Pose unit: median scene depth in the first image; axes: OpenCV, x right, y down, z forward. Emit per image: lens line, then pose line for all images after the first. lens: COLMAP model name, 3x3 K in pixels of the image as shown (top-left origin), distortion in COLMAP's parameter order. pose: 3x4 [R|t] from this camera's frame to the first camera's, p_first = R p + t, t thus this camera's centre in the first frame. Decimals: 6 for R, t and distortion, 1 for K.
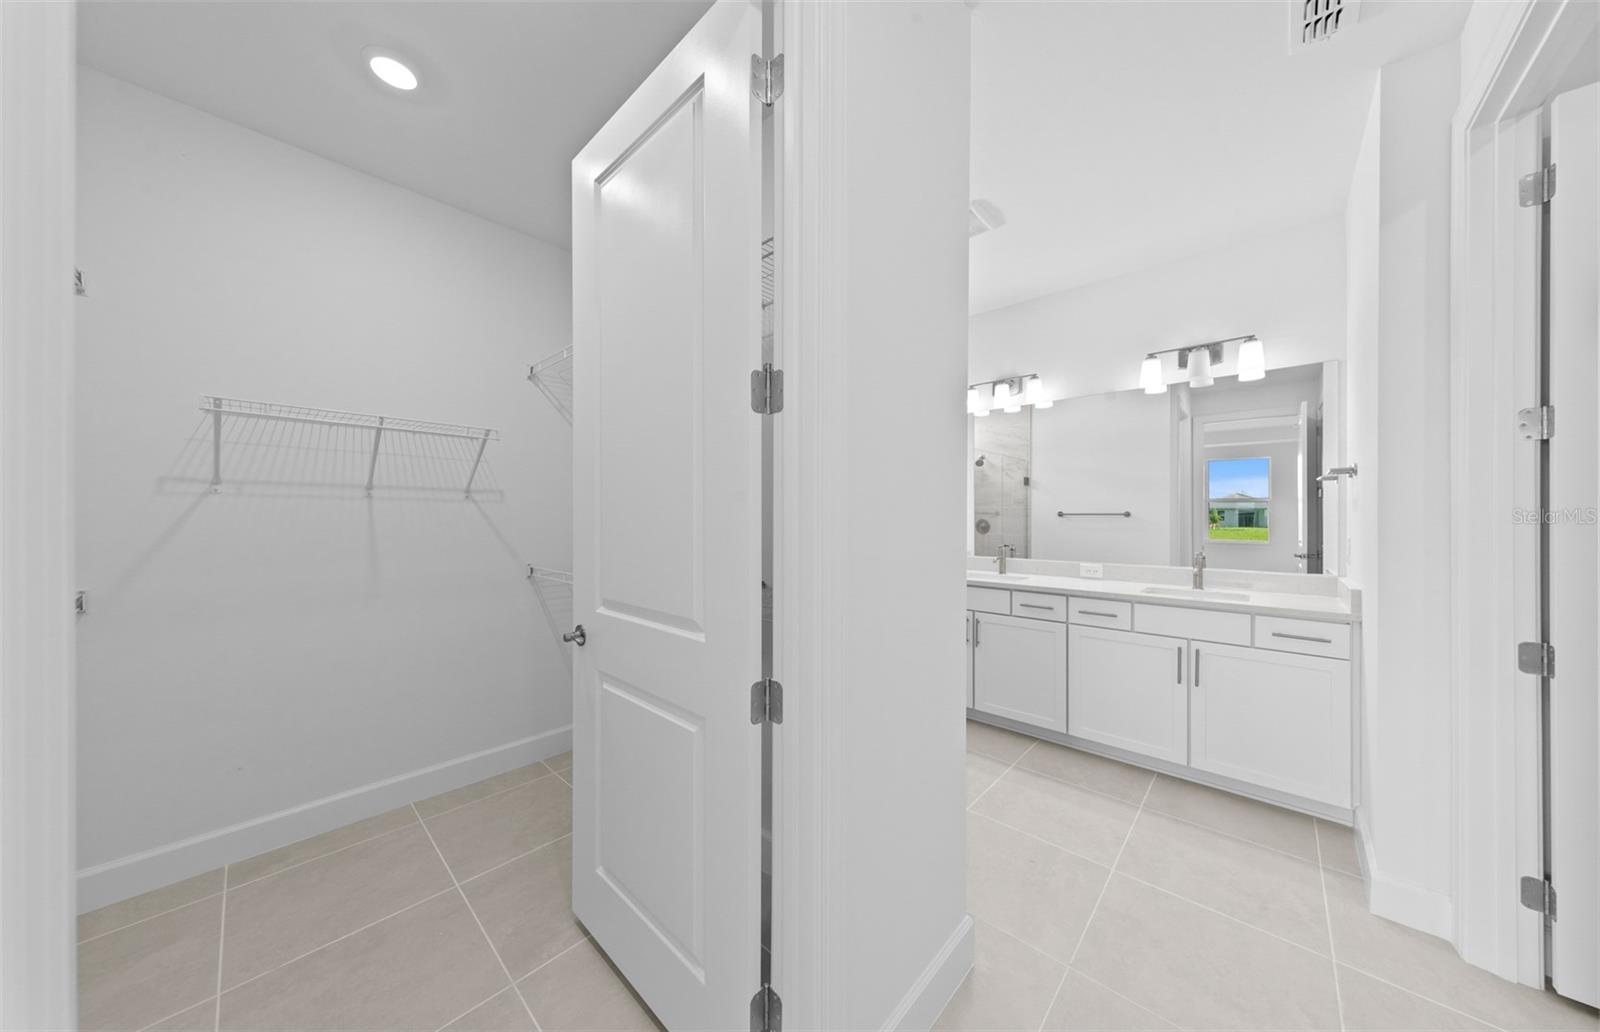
lens RADIAL K [[508.1, 0, 795.3], [0, 508.1, 515.0], [0, 0, 1]] dist [-0.000129, 0.000125]
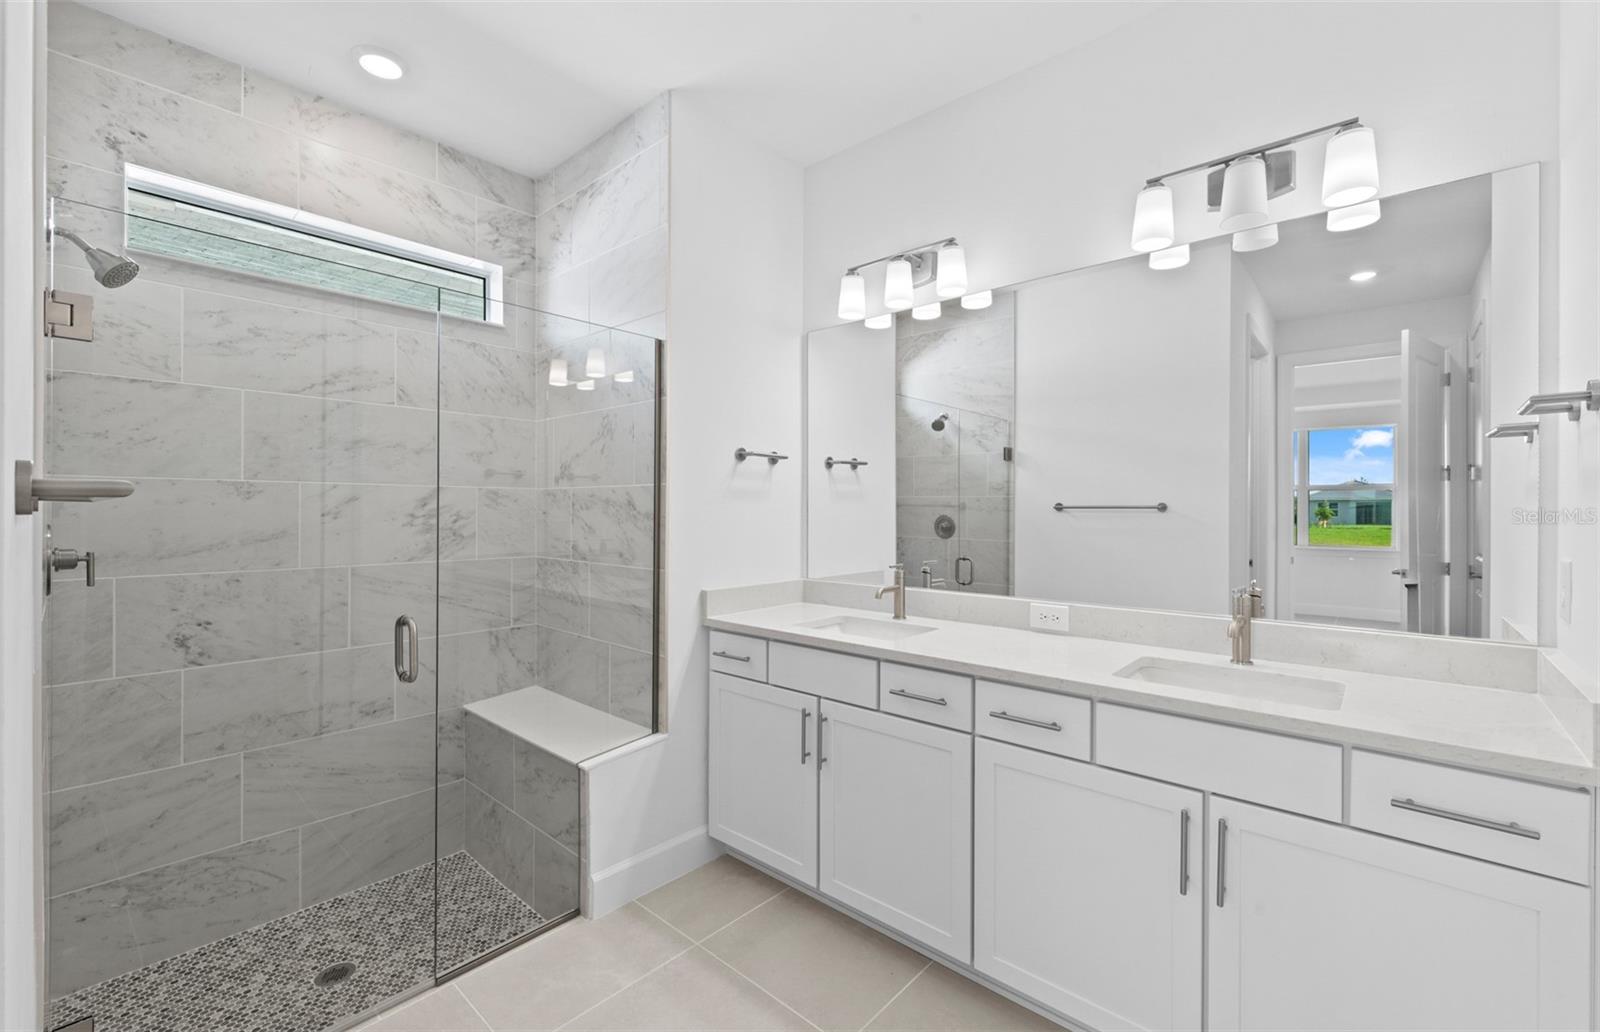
lens RADIAL K [[660.1, 0, 804.6], [0, 660.1, 511.4], [0, 0, 1]] dist [-0.000232, 0.000060]
pose [[0.999793, -0.000211, 0.020325, 0.343562], [0.000130, 0.999992, 0.004004, 0.000377], [-0.020326, -0.004001, 0.999785, 0.361680]]
